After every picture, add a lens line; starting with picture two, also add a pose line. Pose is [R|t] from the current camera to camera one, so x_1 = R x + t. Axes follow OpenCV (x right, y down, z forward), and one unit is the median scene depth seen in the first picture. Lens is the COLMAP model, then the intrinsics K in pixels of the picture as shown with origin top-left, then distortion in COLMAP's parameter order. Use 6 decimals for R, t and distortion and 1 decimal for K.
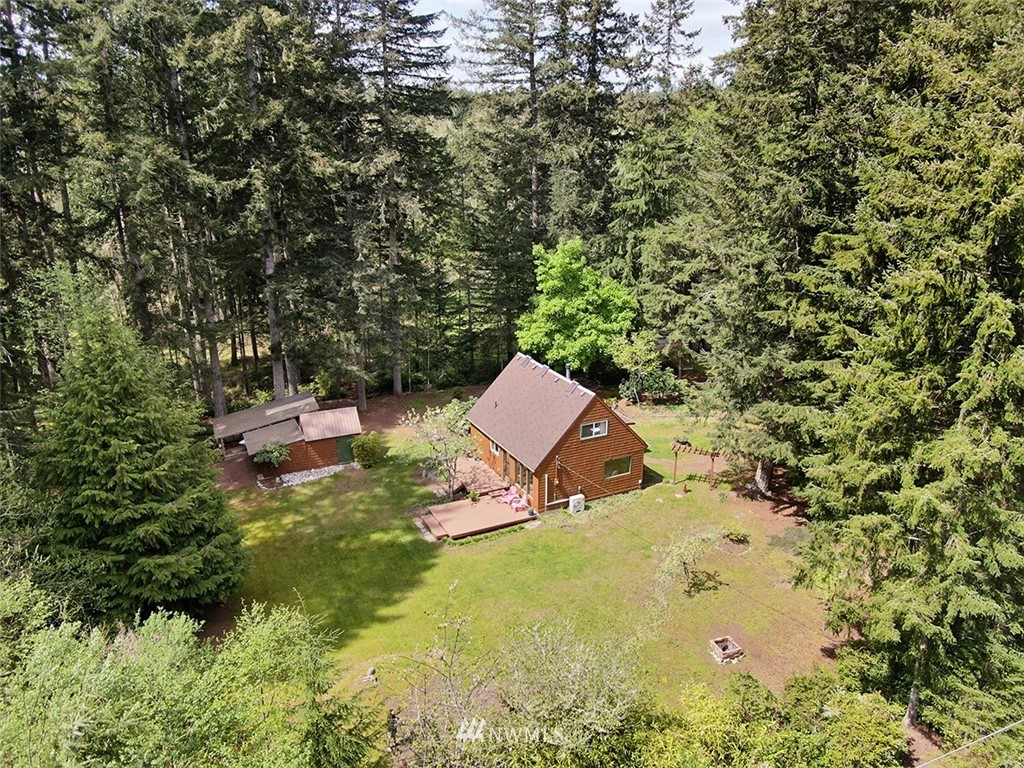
lens RADIAL K [[764.3, 0, 508.1], [0, 764.3, 386.8], [0, 0, 1]] dist [0.014838, 0.002023]
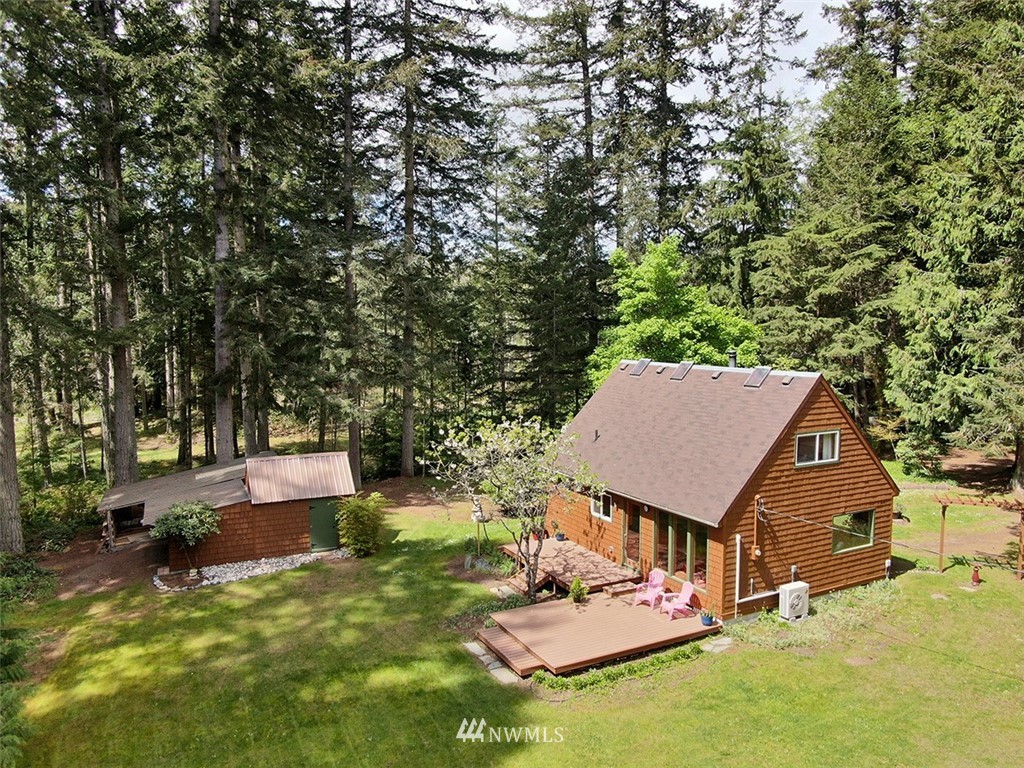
lens RADIAL K [[743.4, 0, 516.5], [0, 743.4, 383.1], [0, 0, 1]] dist [-0.001576, 0.003351]
pose [[0.999499, -0.001498, 0.031606, -0.097980], [0.008786, 0.972734, -0.231757, 0.119600], [-0.030397, 0.231919, 0.972260, 0.483585]]
